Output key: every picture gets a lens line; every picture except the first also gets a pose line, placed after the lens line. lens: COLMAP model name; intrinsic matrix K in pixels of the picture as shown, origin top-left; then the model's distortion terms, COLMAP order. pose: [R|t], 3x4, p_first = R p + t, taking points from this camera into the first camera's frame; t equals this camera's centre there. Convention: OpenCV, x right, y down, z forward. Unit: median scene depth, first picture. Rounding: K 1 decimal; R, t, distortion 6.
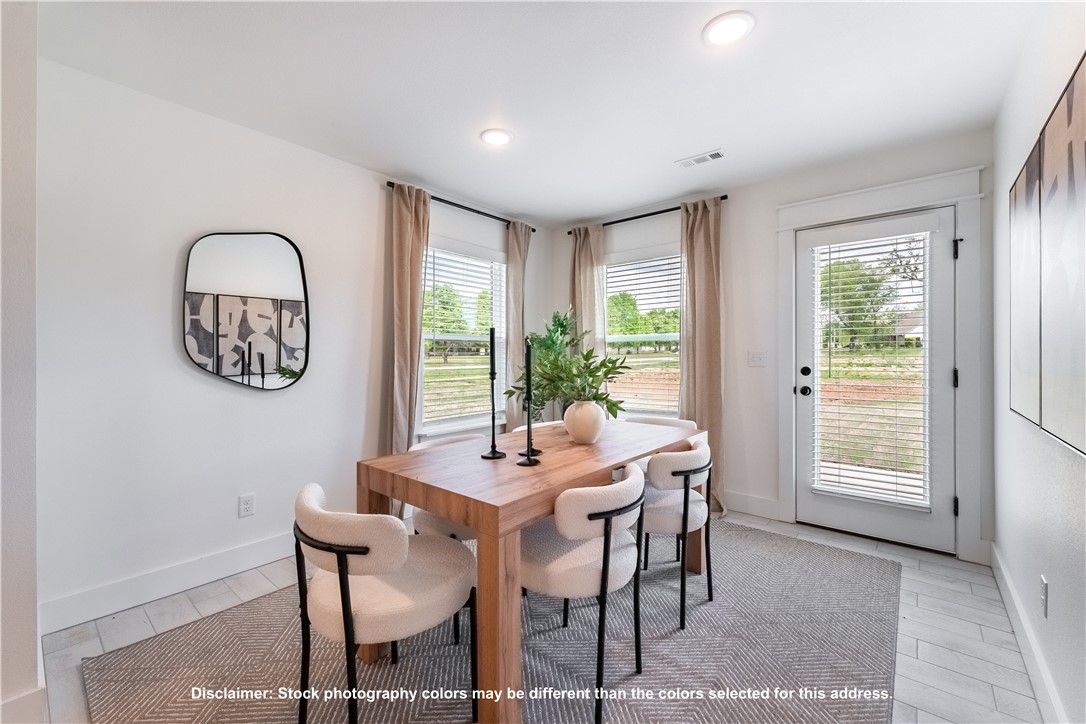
lens RADIAL K [[446.8, 0, 540.1], [0, 446.8, 357.7], [0, 0, 1]] dist [0.000449, -0.000034]
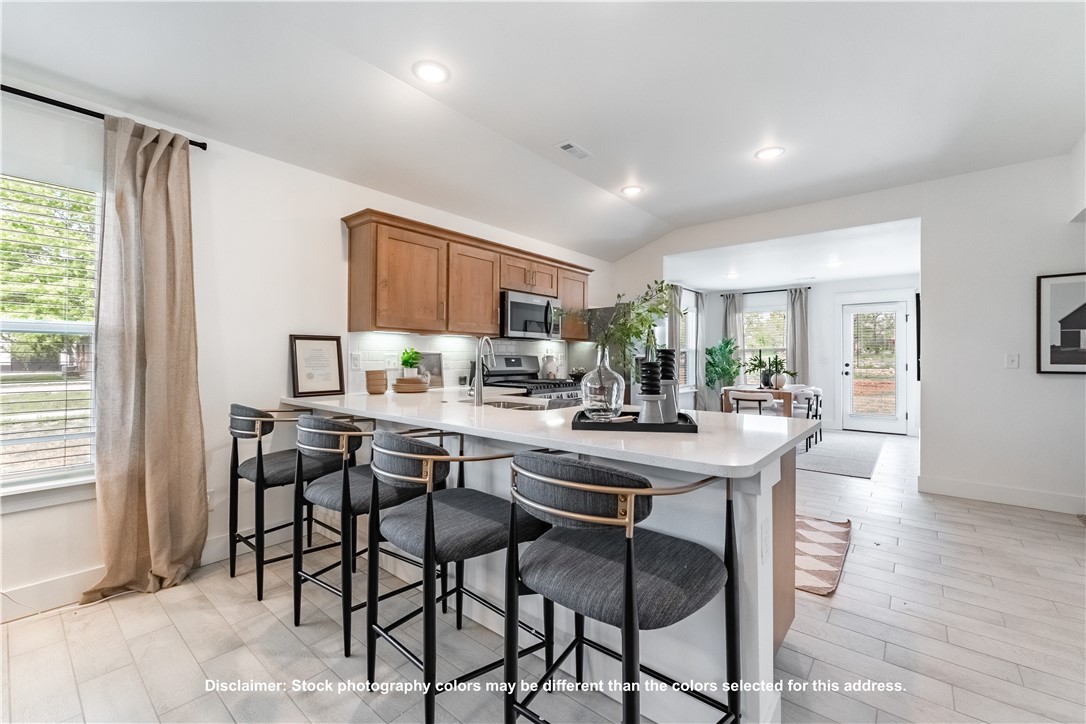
lens RADIAL K [[446.8, 0, 545.8], [0, 446.8, 359.9], [0, 0, 1]] dist [0.000449, -0.000034]
pose [[0.999954, 0.003409, 0.009012, -0.909942], [-0.003411, 0.999994, 0.000164, 0.007517], [-0.009012, -0.000195, 0.999959, -1.203186]]
